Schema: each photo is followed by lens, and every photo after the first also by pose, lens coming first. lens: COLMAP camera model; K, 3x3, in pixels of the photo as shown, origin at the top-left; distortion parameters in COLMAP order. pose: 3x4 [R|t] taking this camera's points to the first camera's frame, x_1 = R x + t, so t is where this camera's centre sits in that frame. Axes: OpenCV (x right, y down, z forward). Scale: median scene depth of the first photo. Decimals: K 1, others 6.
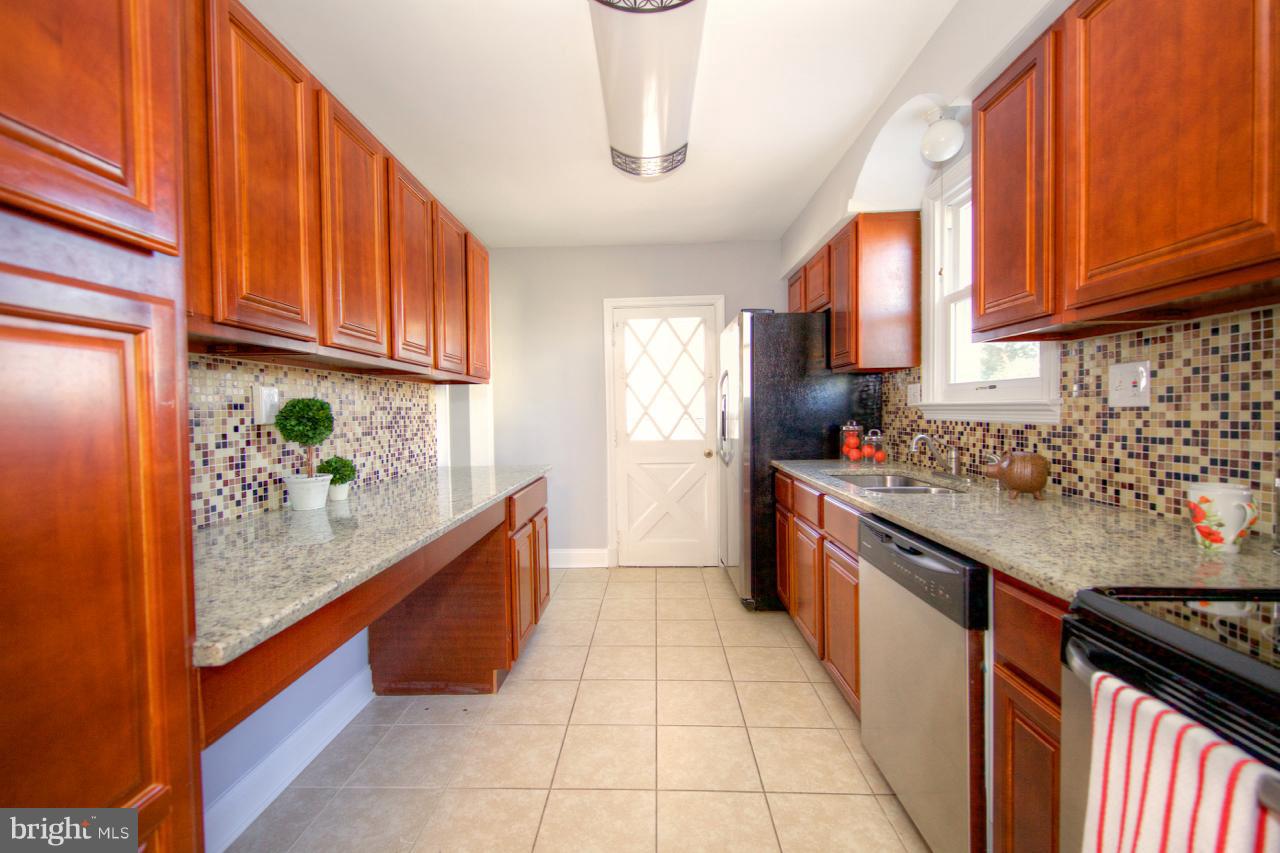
lens RADIAL K [[523.4, 0, 633.2], [0, 523.4, 423.4], [0, 0, 1]] dist [0.001788, -0.000129]
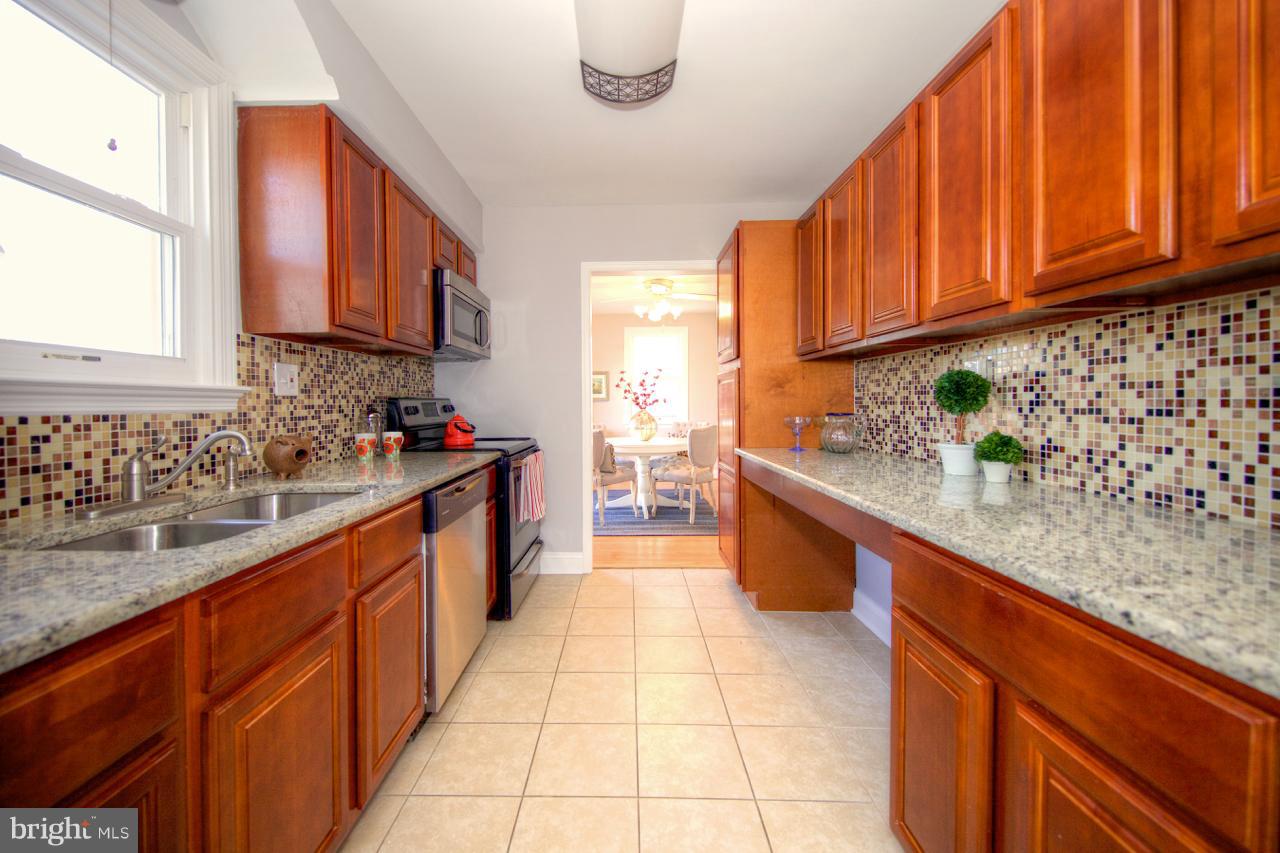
lens RADIAL K [[530.1, 0, 612.3], [0, 530.1, 409.9], [0, 0, 1]] dist [-0.009185, -0.000706]
pose [[-0.999614, 0.023177, -0.015291, 0.084666], [0.022628, 0.999124, 0.035196, -0.018251], [0.016093, 0.034837, -0.999263, 1.842044]]
